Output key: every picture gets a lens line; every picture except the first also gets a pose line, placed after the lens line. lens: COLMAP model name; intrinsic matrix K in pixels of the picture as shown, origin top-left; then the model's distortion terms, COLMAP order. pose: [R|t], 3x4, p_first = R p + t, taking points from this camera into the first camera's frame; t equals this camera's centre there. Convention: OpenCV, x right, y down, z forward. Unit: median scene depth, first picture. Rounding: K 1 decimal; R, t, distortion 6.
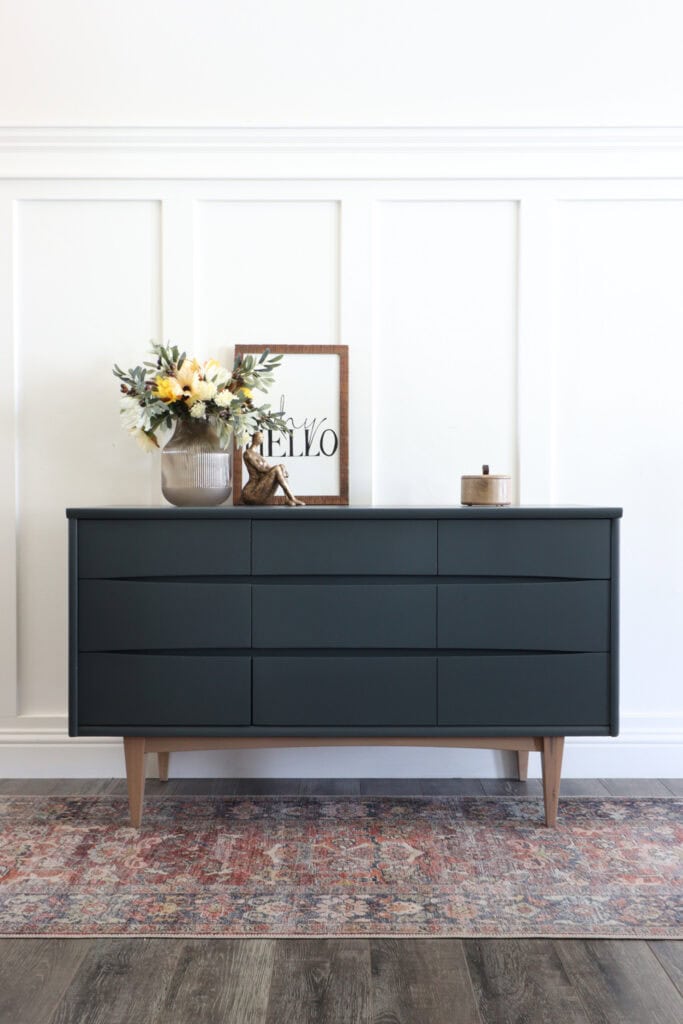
lens RADIAL K [[896.9, 0, 383.9], [0, 896.9, 475.9], [0, 0, 1]] dist [0.003933, 0.006876]
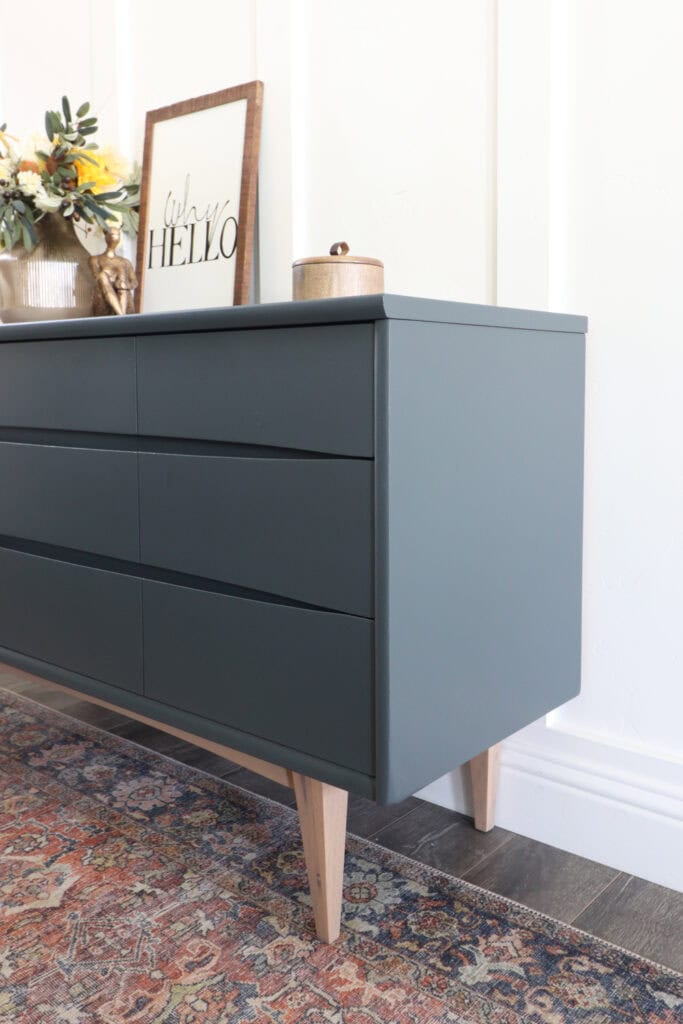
lens RADIAL K [[896.9, 0, 383.9], [0, 896.9, 475.9], [0, 0, 1]] dist [0.003933, 0.006876]
pose [[0.775388, 0.065204, -0.628110, 0.495365], [0.008634, 0.993467, 0.113790, 0.068077], [0.631426, -0.093655, 0.769759, 0.628464]]
